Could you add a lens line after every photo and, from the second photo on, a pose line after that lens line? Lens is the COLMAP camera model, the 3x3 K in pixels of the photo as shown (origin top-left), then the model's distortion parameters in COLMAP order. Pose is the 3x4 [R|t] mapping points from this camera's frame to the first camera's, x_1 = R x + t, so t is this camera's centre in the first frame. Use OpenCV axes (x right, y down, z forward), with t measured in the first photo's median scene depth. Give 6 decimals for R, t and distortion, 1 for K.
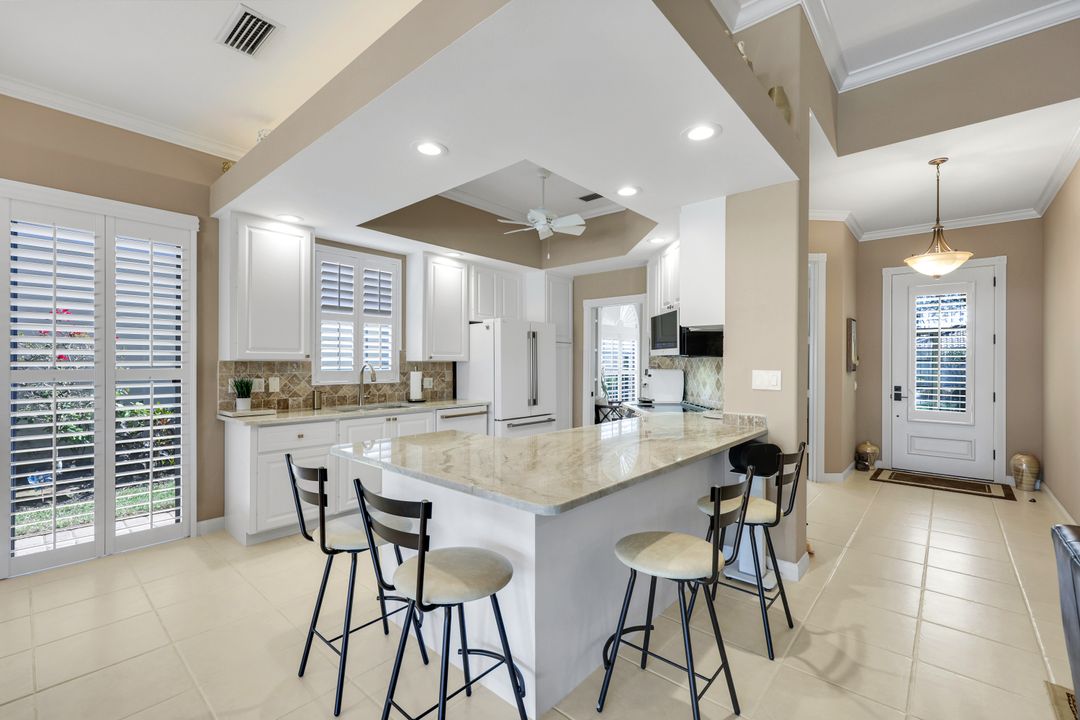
lens RADIAL K [[462.5, 0, 539.9], [0, 462.5, 361.4], [0, 0, 1]] dist [0.001703, 0.000064]
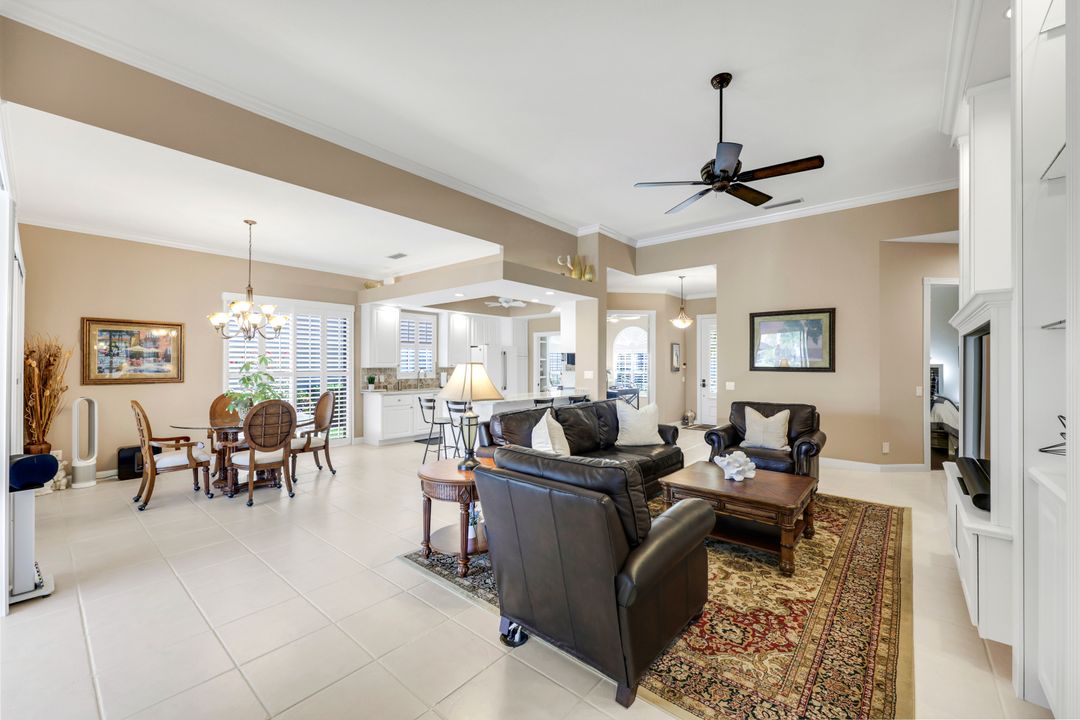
lens RADIAL K [[440.0, 0, 535.0], [0, 440.0, 362.0], [0, 0, 1]] dist [-0.004272, -0.000558]
pose [[0.999987, -0.004010, 0.003182, 0.125231], [0.004023, 0.999983, -0.004182, -0.014626], [-0.003165, 0.004194, 0.999986, -0.958182]]
